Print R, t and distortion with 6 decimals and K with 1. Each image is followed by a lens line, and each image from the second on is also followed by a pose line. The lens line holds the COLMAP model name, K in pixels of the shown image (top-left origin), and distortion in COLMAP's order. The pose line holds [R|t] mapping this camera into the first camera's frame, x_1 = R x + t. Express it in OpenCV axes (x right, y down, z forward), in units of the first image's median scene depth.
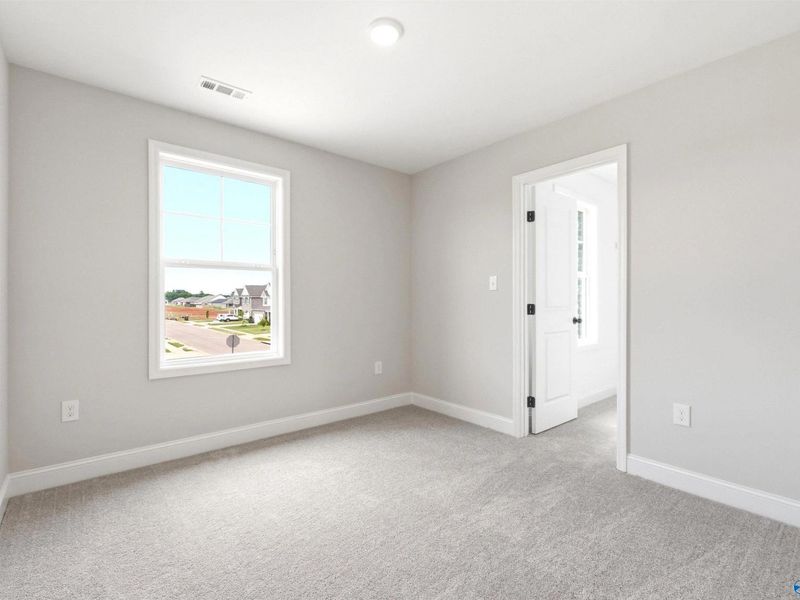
lens RADIAL K [[376.9, 0, 397.6], [0, 376.9, 301.3], [0, 0, 1]] dist [-0.001235, -0.000171]
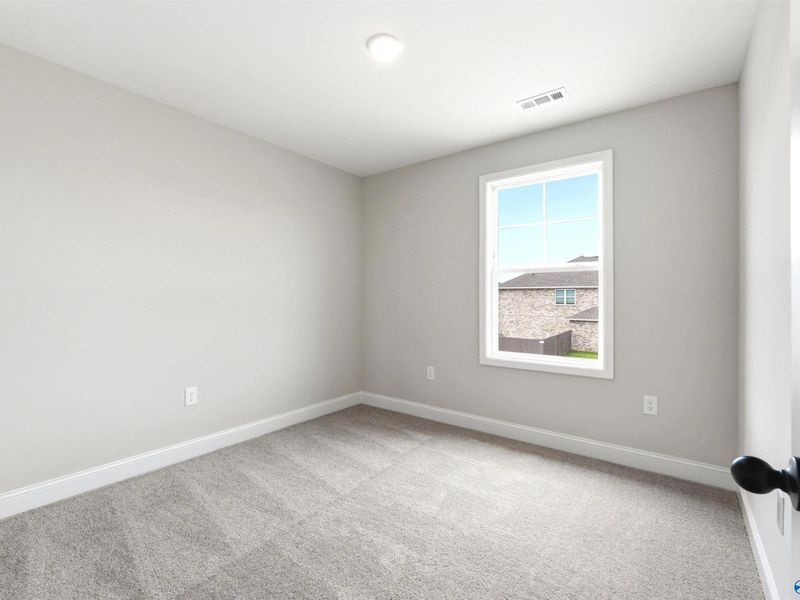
lens RADIAL K [[376.9, 0, 397.6], [0, 376.9, 301.3], [0, 0, 1]] dist [-0.001235, -0.000171]
pose [[0.232544, 0.000985, -0.972585, 0.493193], [-0.013139, 0.999911, -0.002129, 0.001110], [0.972497, 0.013274, 0.232537, 0.410779]]
